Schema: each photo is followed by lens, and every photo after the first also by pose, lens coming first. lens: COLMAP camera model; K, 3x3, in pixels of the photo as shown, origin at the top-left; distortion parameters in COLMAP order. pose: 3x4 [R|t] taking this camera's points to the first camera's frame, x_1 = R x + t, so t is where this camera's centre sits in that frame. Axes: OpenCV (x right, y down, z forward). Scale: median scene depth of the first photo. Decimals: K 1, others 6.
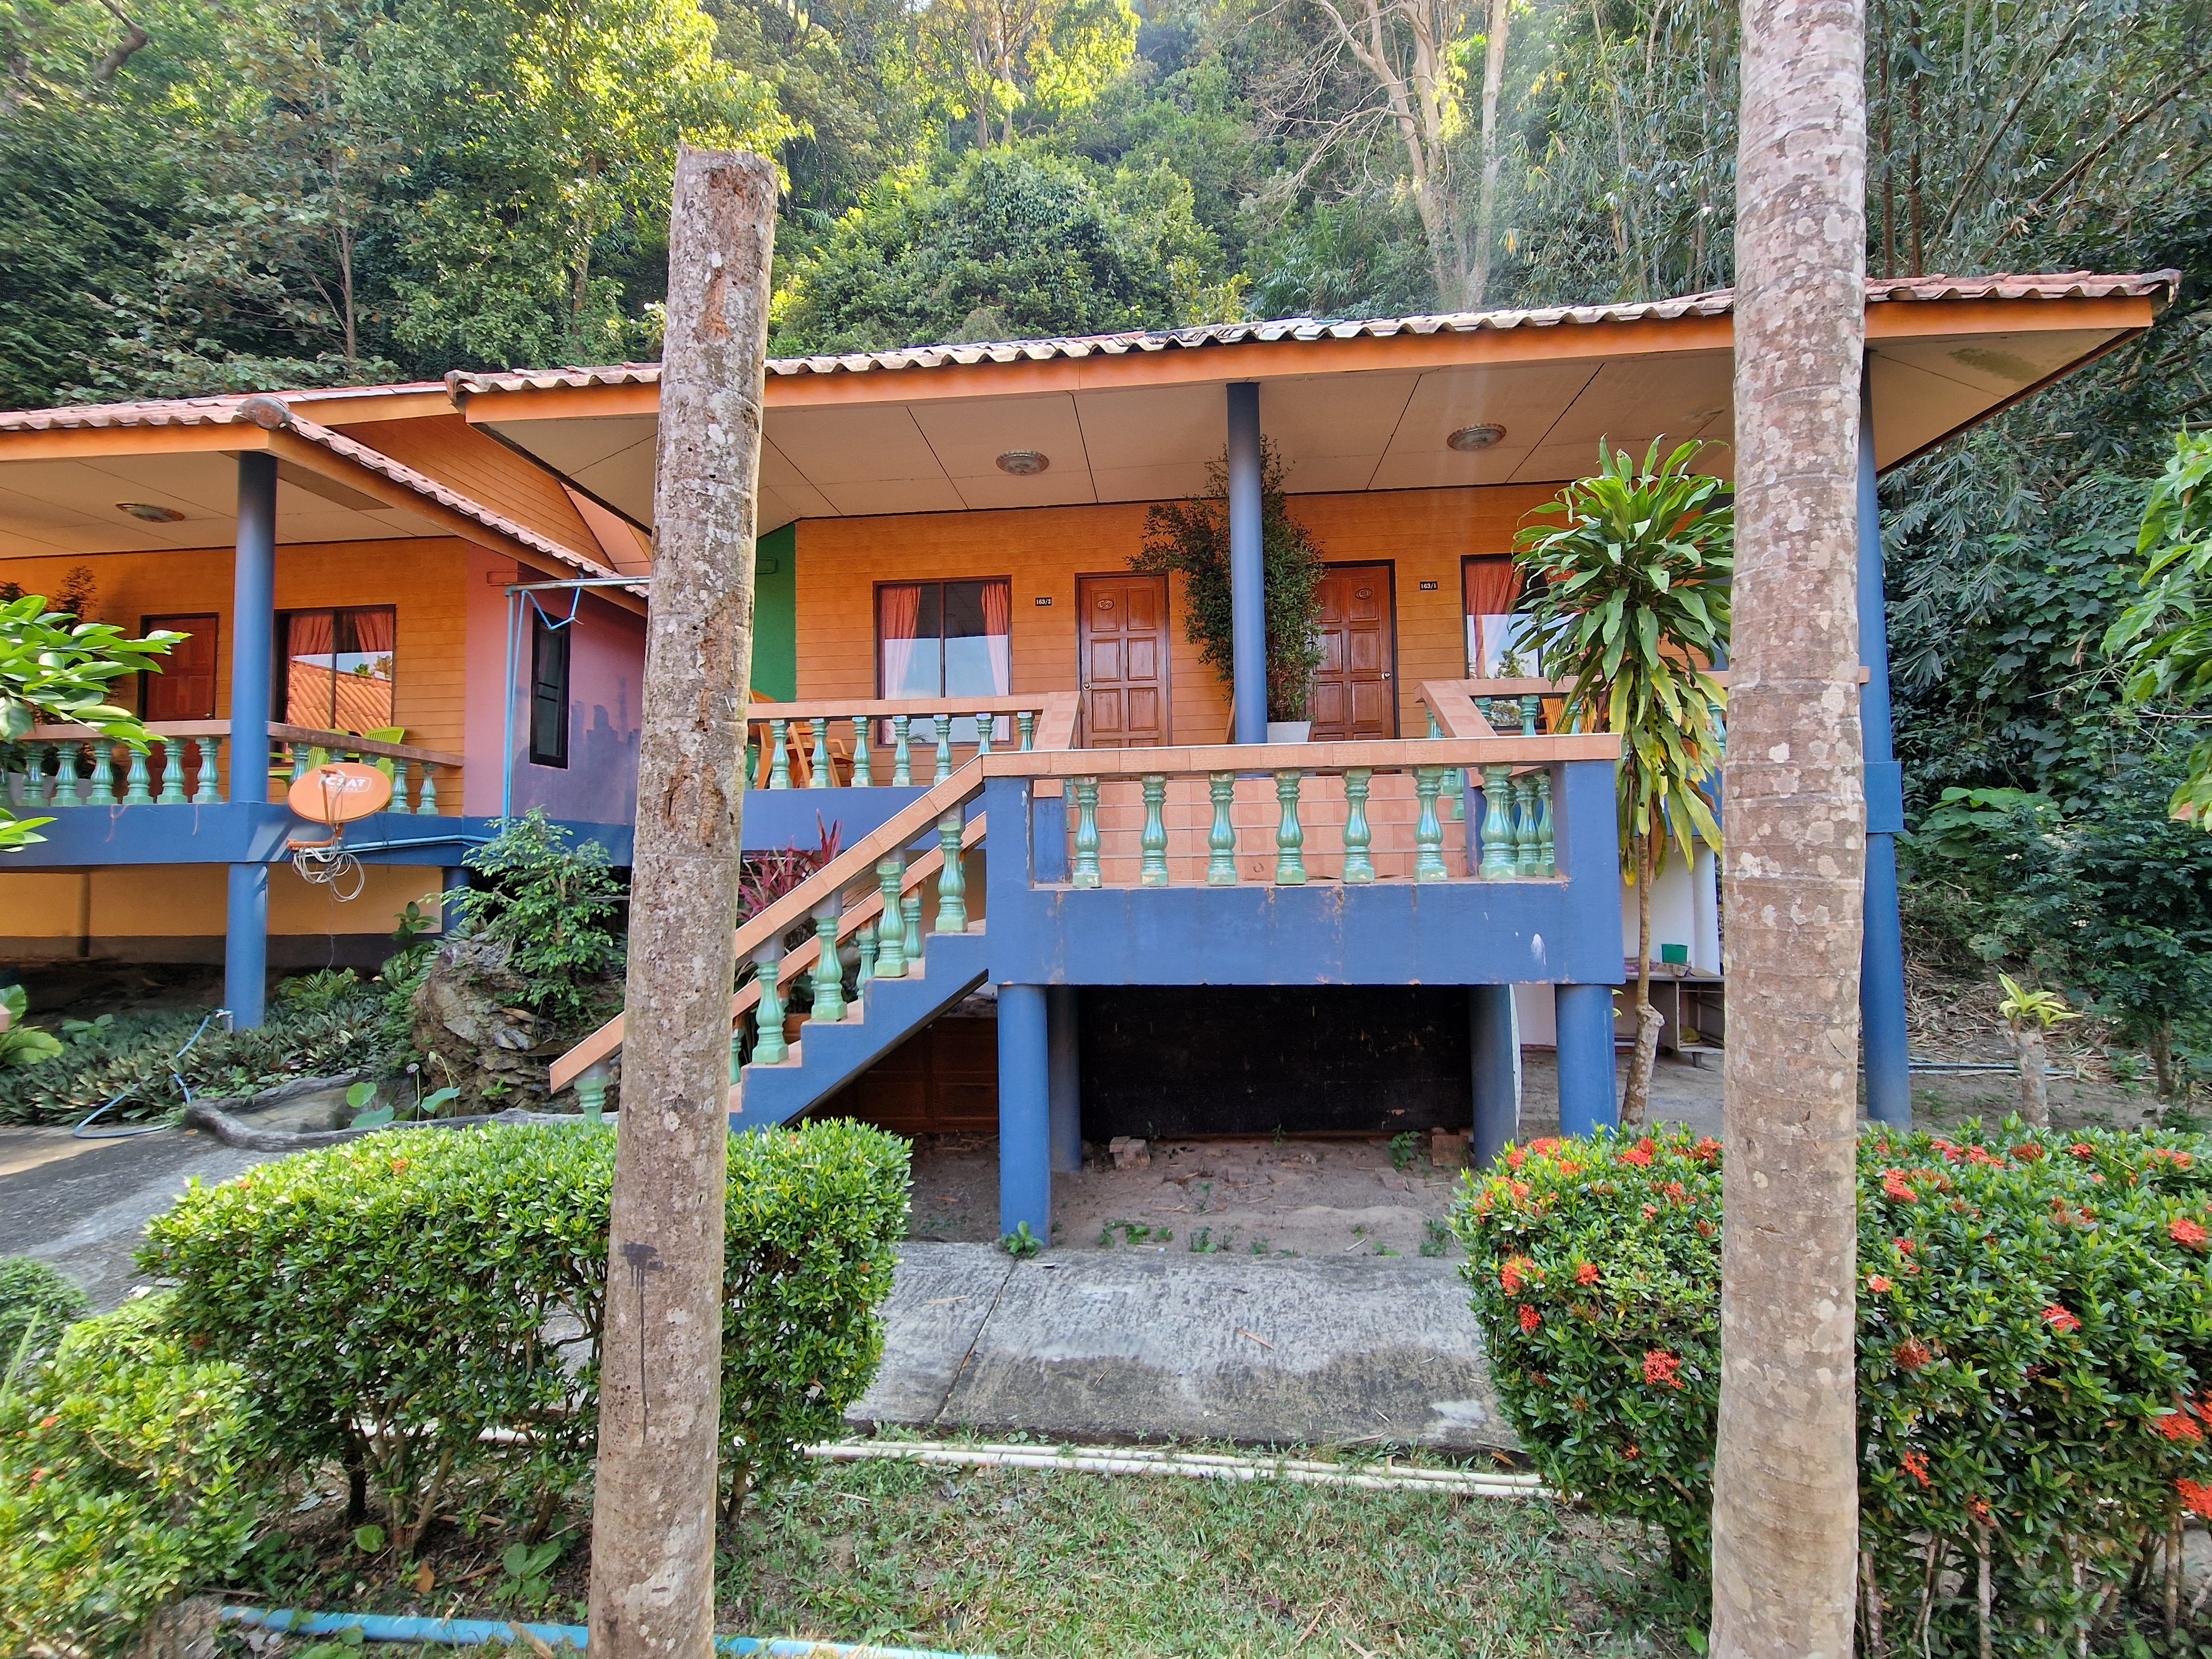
lens RADIAL K [[909.7, 0, 1106.0], [0, 909.7, 829.5], [0, 0, 1]] dist [0.002528, -0.000247]
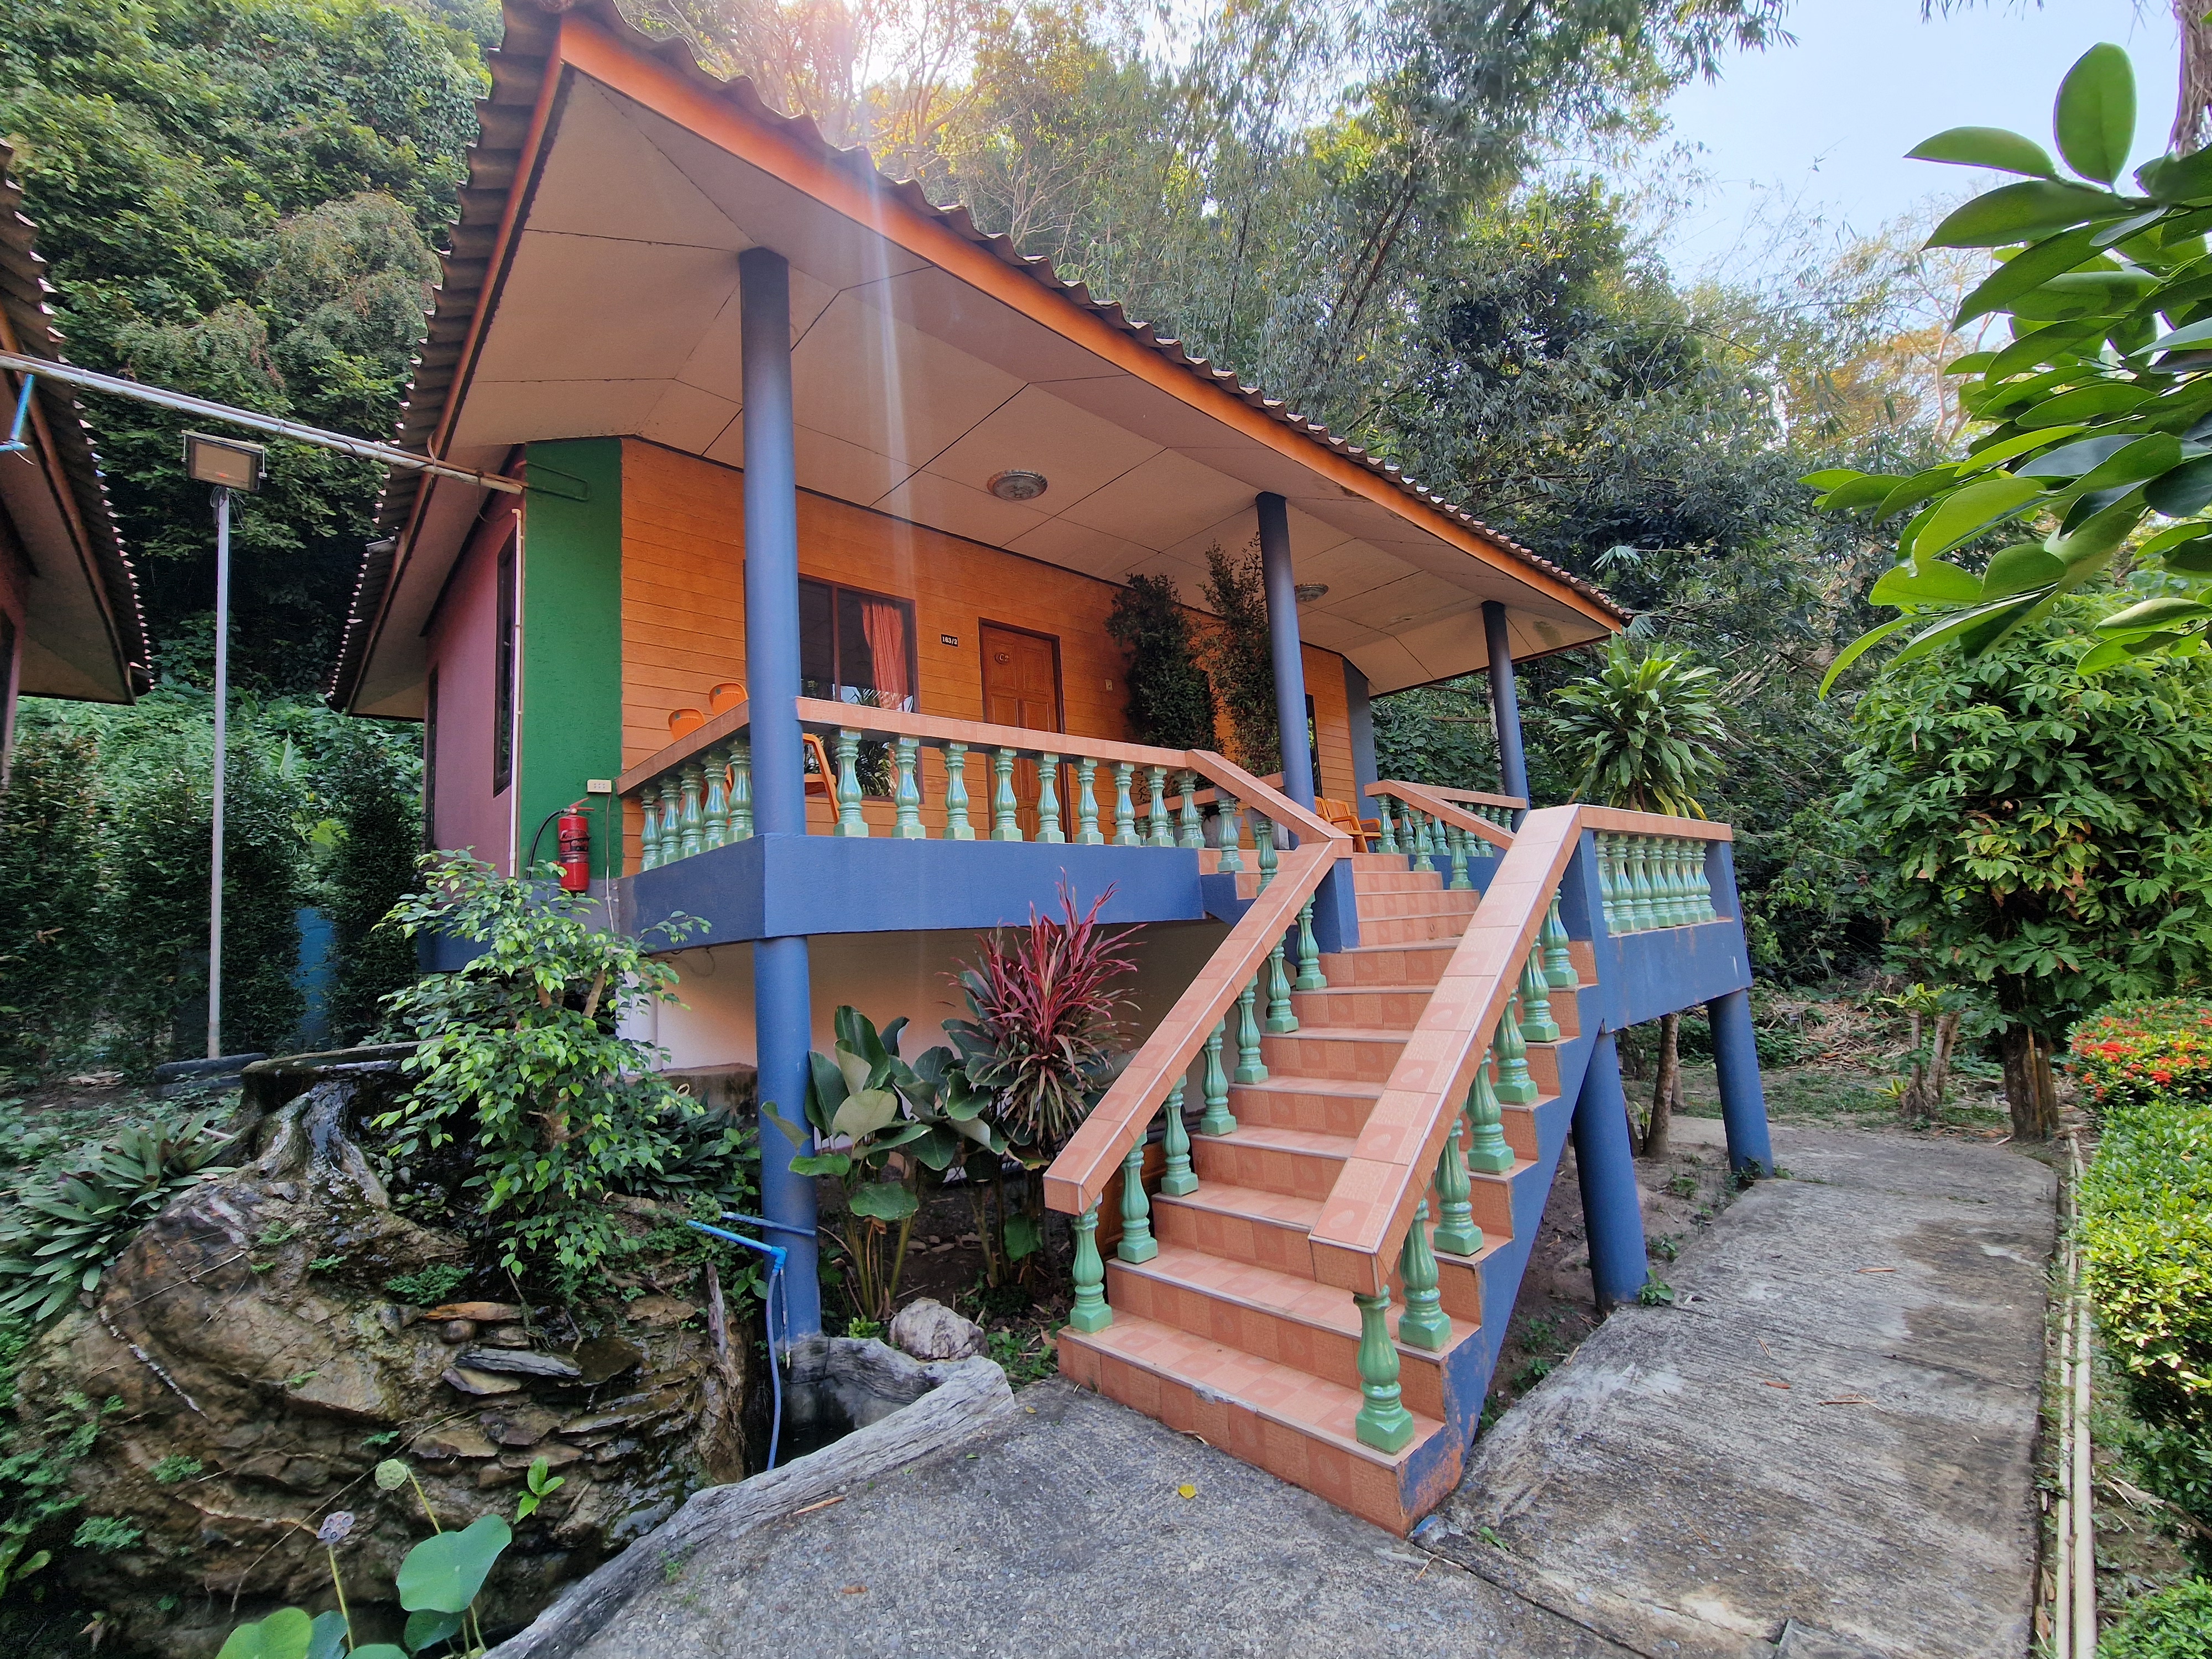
lens RADIAL K [[910.9, 0, 1106.0], [0, 910.9, 829.5], [0, 0, 1]] dist [-0.002796, -0.000793]
pose [[0.663650, 0.062351, 0.745440, -0.662495], [0.022705, 0.994382, -0.103387, 0.018403], [-0.747699, 0.085538, 0.658506, 0.386567]]
